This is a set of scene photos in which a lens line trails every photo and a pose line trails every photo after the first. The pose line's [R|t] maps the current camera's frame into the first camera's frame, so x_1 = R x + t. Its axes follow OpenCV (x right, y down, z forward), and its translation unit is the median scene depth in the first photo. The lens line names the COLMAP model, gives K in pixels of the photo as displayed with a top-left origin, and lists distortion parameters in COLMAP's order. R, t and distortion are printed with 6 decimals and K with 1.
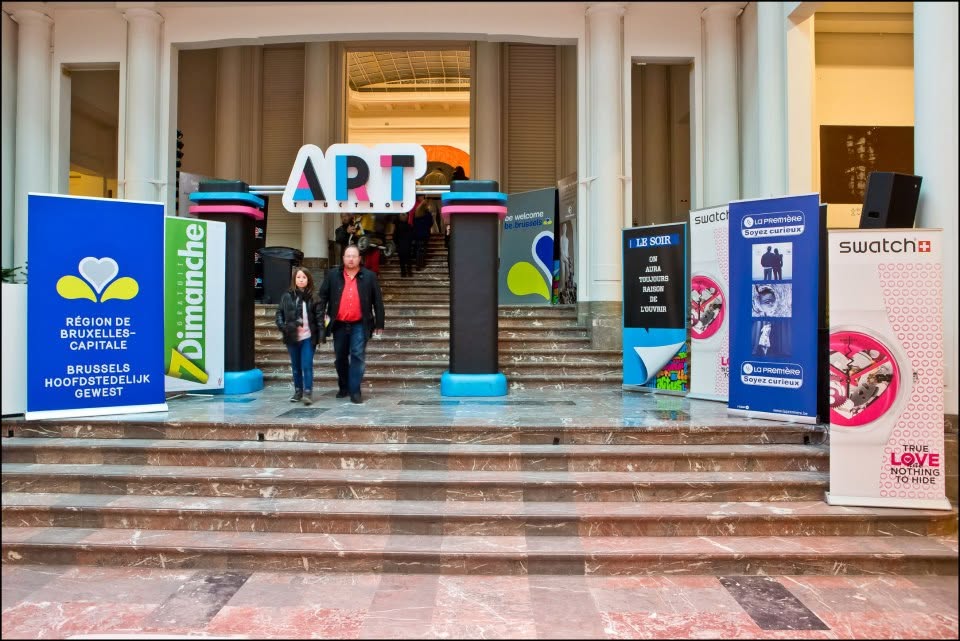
lens RADIAL K [[694.0, 0, 480.0], [0, 694.0, 320.5], [0, 0, 1]] dist [-0.056457, 0.001390]
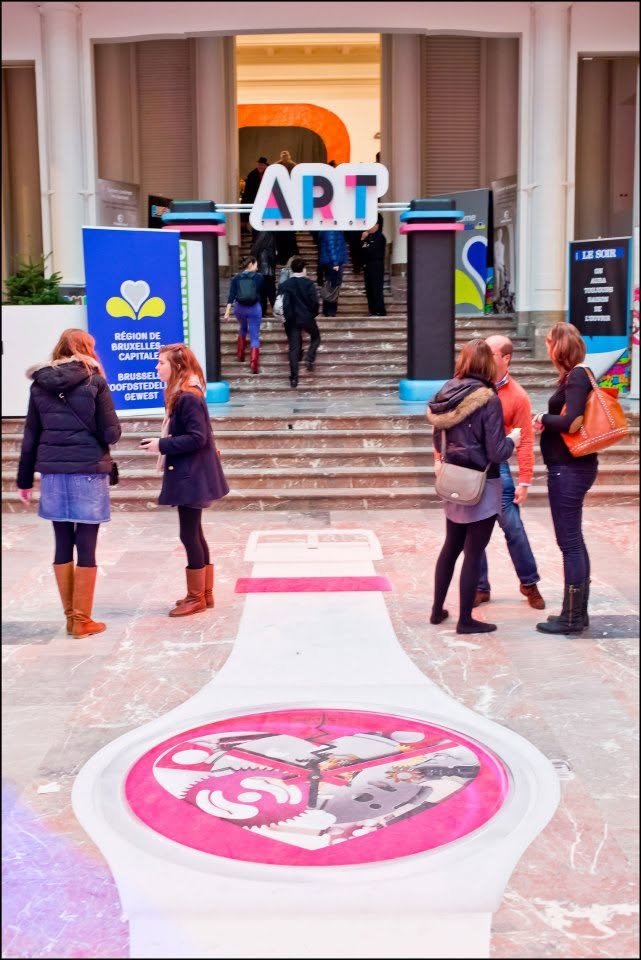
lens RADIAL K [[986.6, 0, 320.5], [0, 986.6, 480.0], [0, 0, 1]] dist [-0.017285, 0.009679]
pose [[0.999857, -0.015607, 0.006556, -0.196404], [0.014491, 0.989316, 0.145068, 0.003884], [-0.008750, -0.144952, 0.989400, -0.555772]]
